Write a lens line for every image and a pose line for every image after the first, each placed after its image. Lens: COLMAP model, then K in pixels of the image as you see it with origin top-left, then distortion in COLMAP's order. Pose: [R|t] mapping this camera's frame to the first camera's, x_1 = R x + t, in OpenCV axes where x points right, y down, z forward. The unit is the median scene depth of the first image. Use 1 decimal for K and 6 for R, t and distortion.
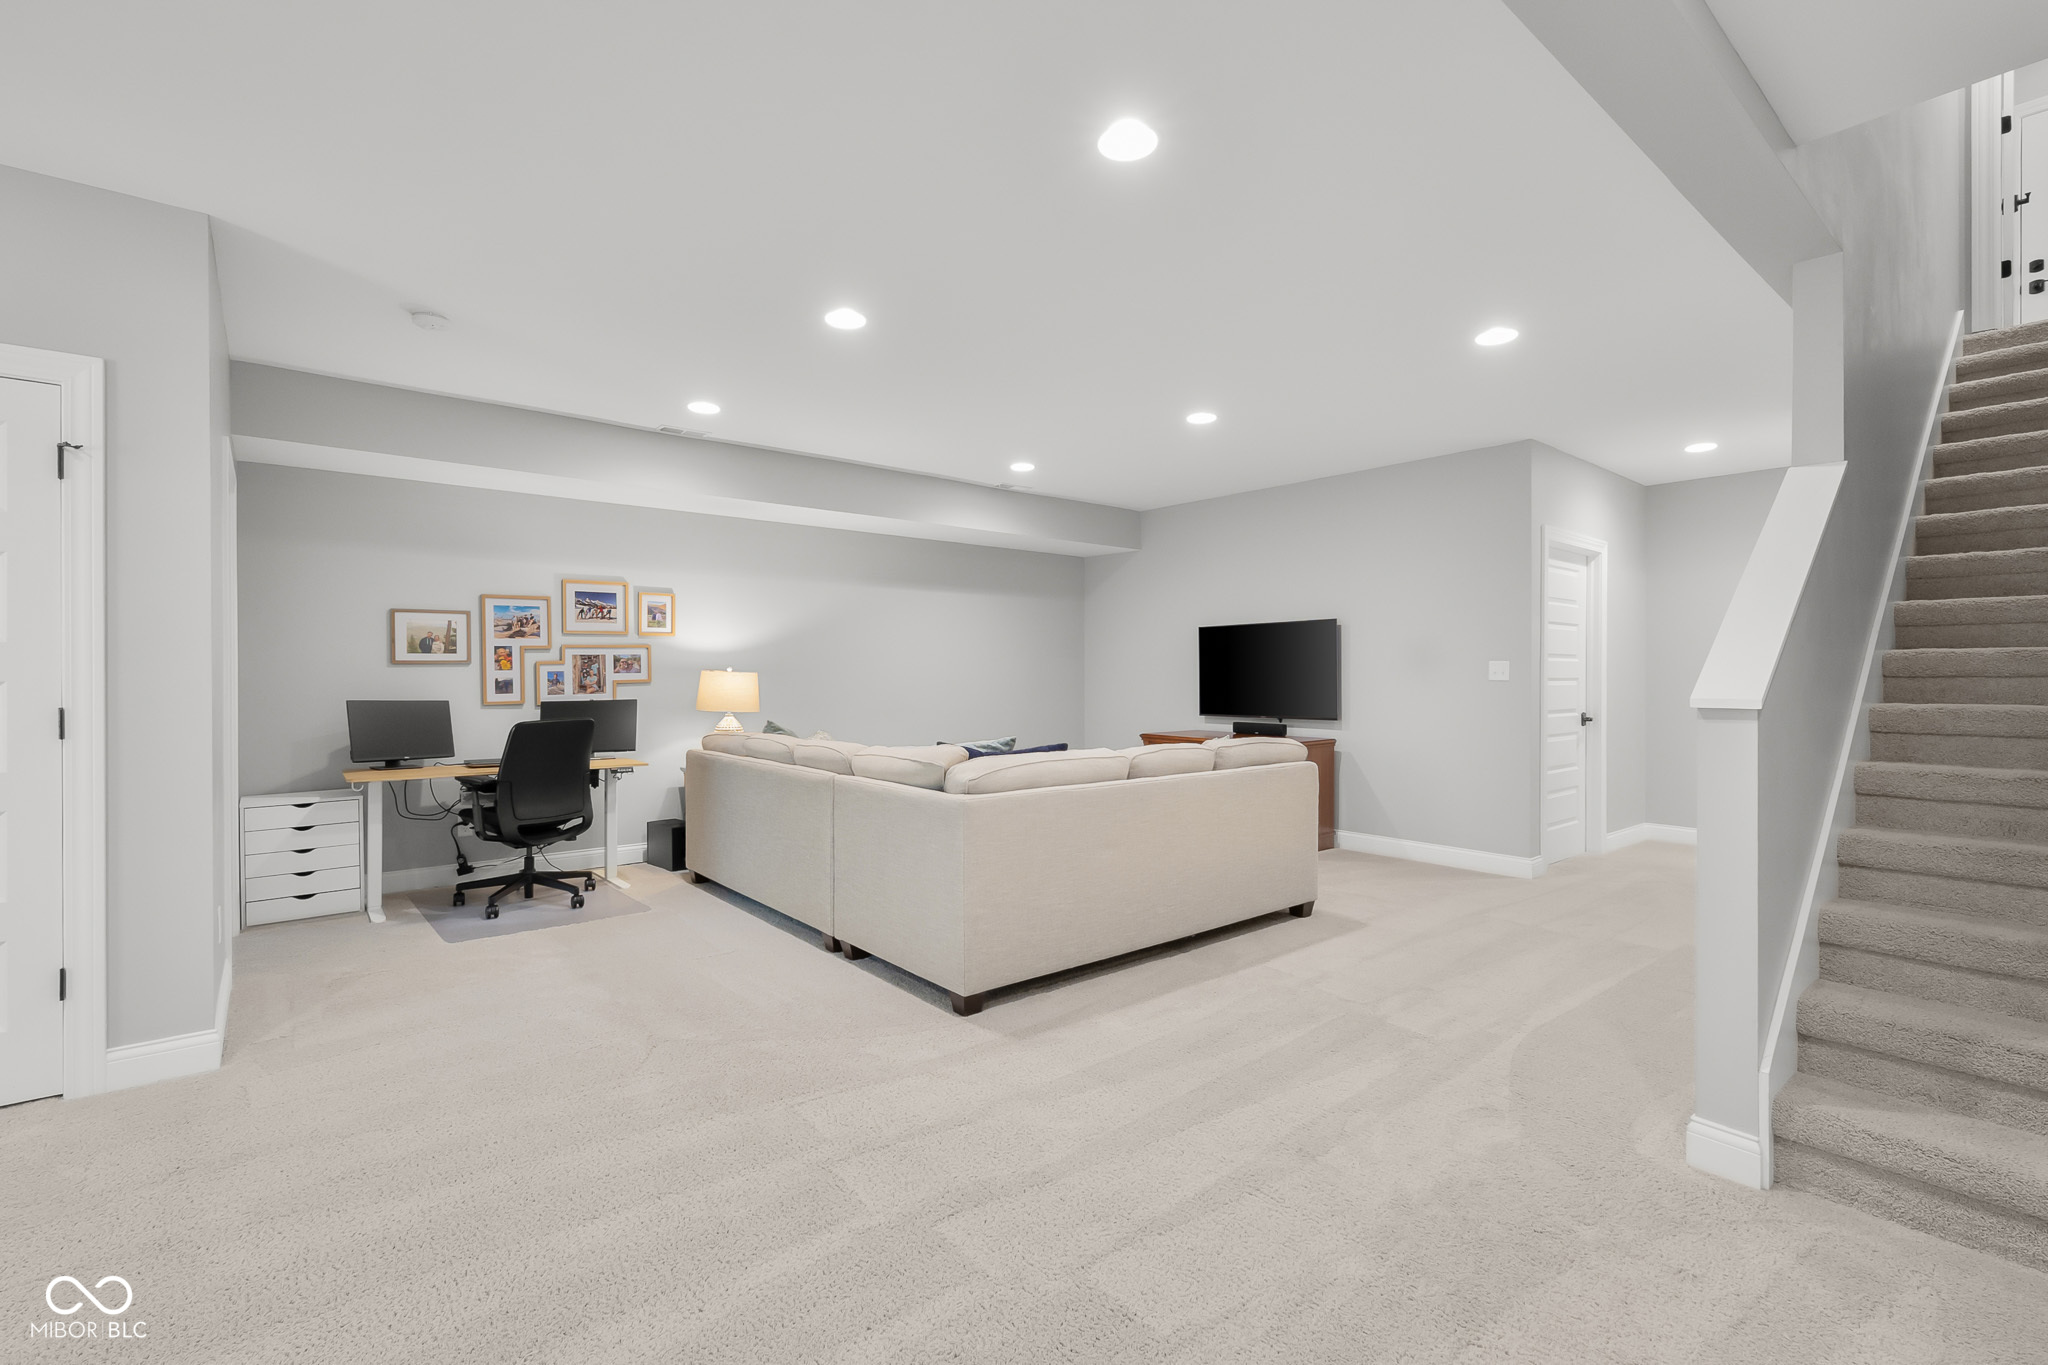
lens RADIAL K [[909.1, 0, 1020.8], [0, 909.1, 679.6], [0, 0, 1]] dist [-0.010938, 0.002011]
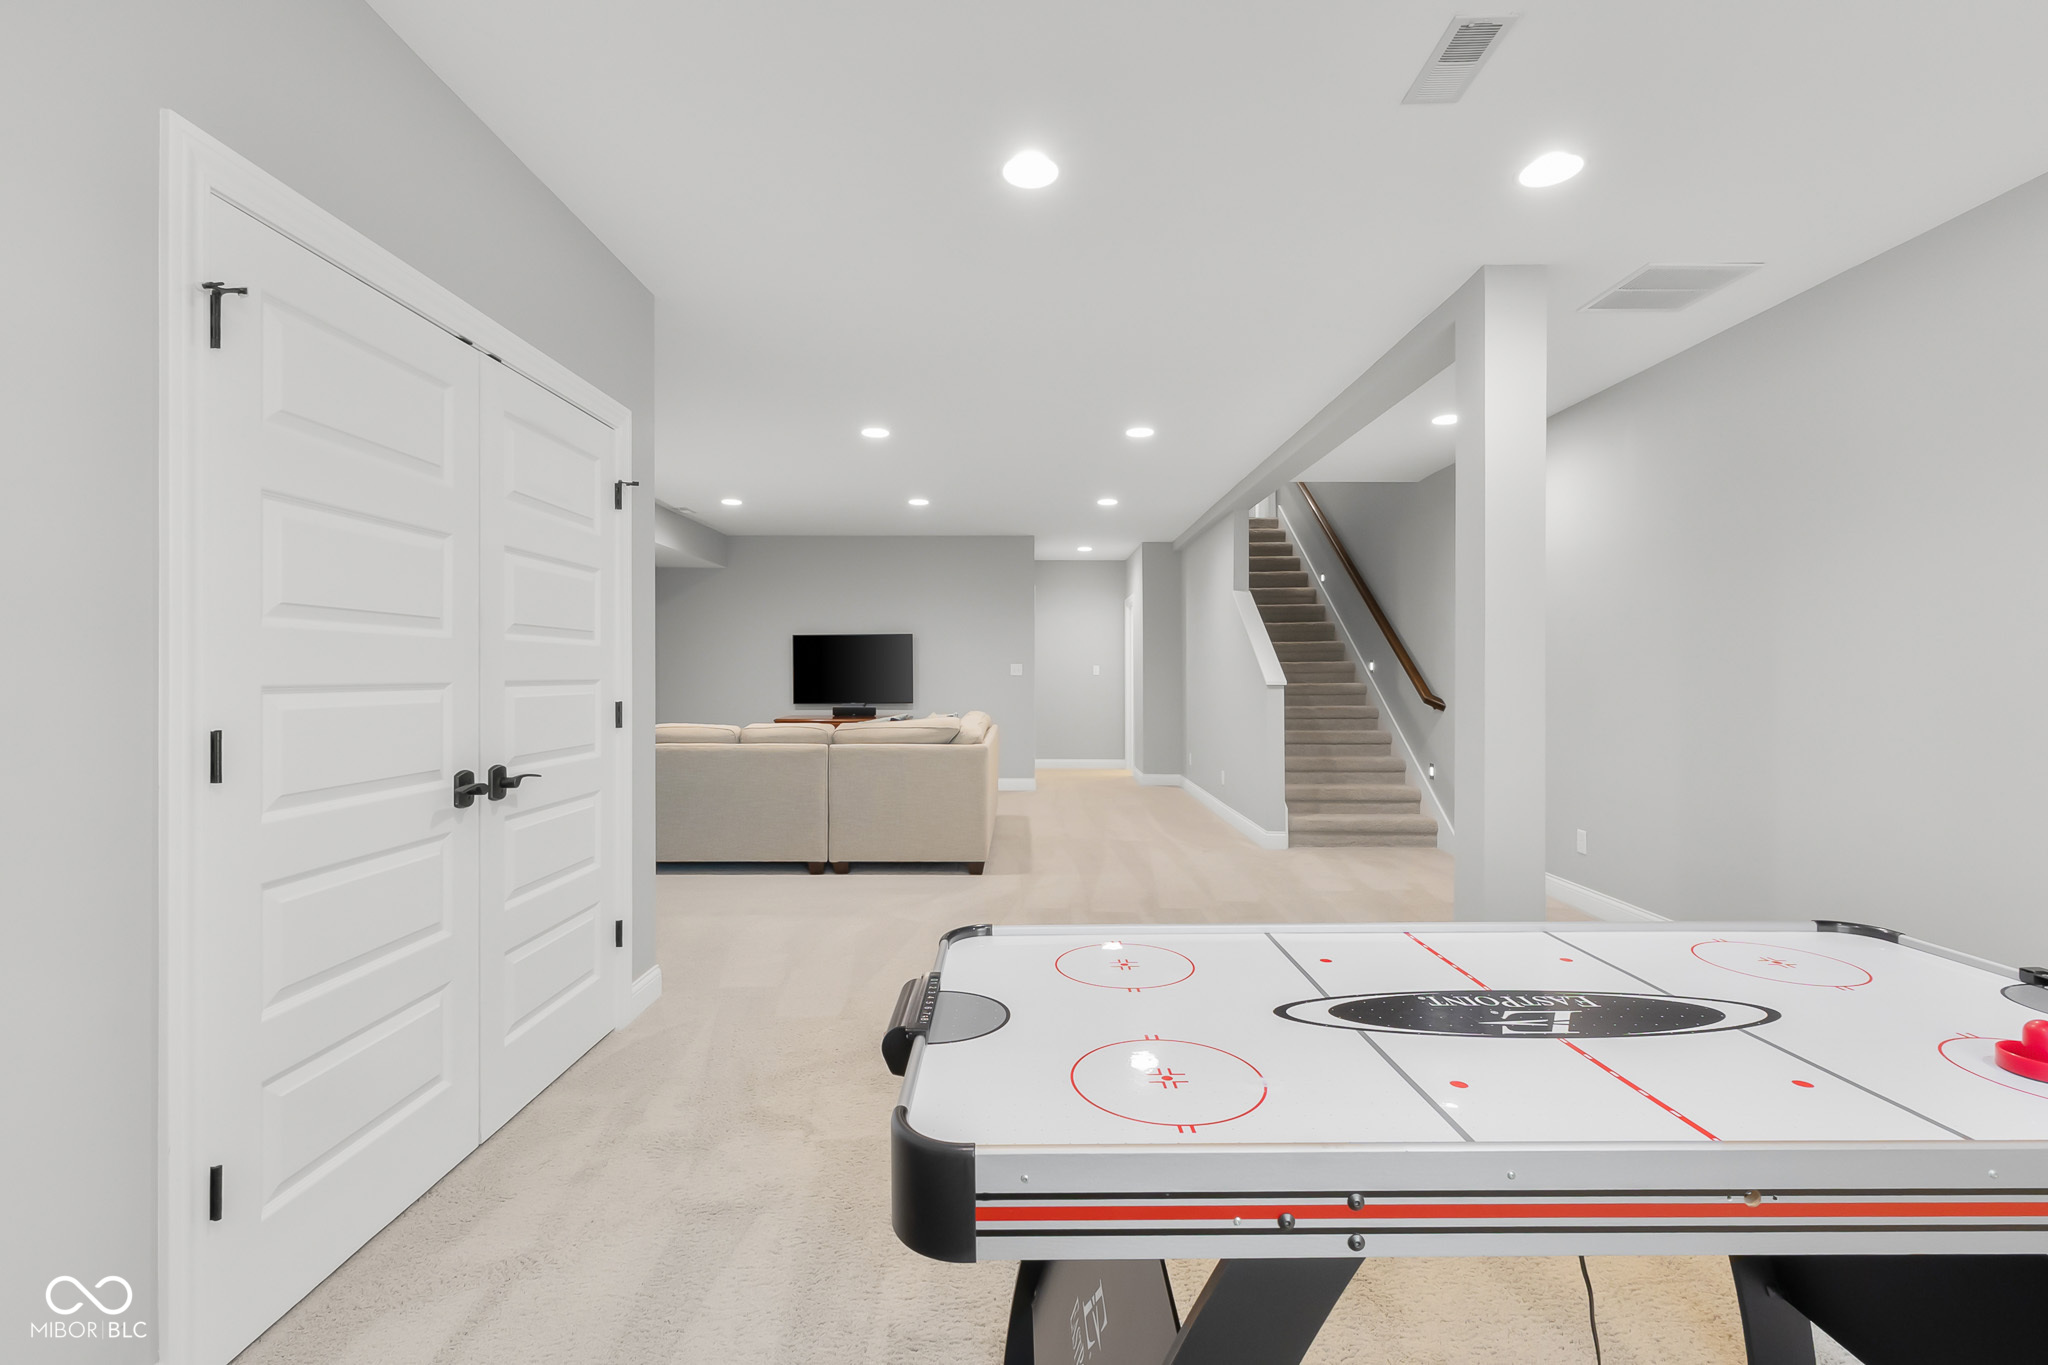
lens RADIAL K [[909.1, 0, 1029.4], [0, 909.1, 681.8], [0, 0, 1]] dist [-0.010938, 0.002011]
pose [[0.628001, -0.008679, 0.778164, -0.650348], [0.004119, 0.999961, 0.007828, -0.000803], [-0.778201, -0.001711, 0.628013, -0.063610]]
